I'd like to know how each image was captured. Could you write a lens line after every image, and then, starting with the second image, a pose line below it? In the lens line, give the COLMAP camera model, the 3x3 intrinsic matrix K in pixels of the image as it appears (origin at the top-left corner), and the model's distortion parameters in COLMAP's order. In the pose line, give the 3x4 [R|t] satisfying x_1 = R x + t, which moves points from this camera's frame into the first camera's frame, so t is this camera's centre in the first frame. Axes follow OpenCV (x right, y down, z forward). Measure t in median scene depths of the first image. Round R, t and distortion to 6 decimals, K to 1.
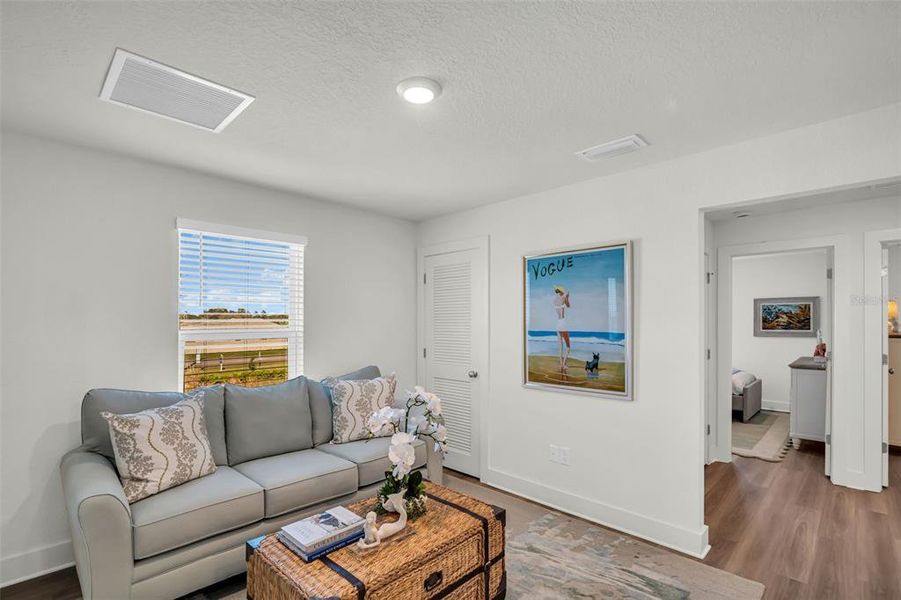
lens RADIAL K [[415.5, 0, 454.6], [0, 415.5, 323.0], [0, 0, 1]] dist [-0.008022, -0.000296]
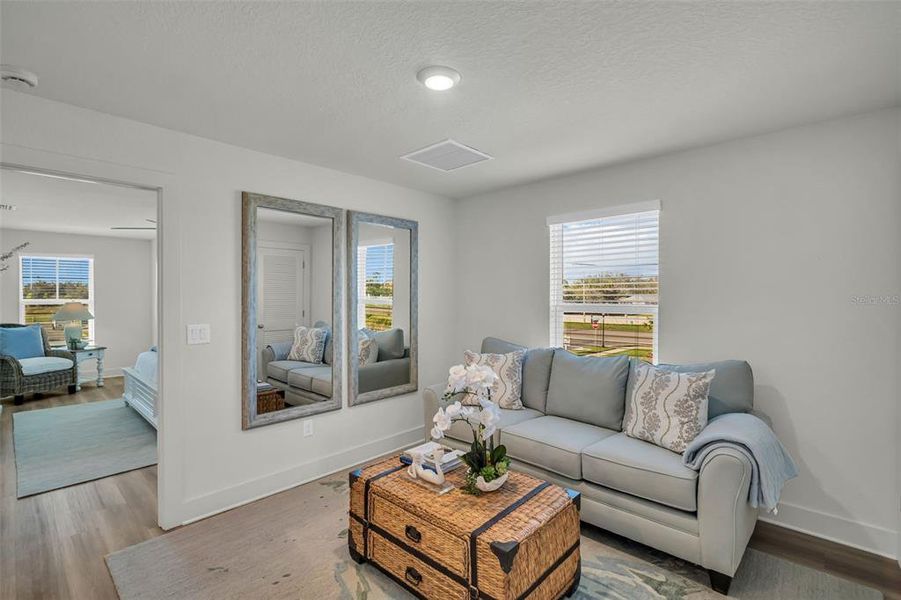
lens RADIAL K [[410.8, 0, 454.5], [0, 410.8, 307.1], [0, 0, 1]] dist [-0.007213, -0.002365]
pose [[0.016486, 0.018374, -0.999695, 1.672335], [-0.001599, 0.999830, 0.018350, 0.011369], [0.999863, 0.001296, 0.016513, 1.794948]]
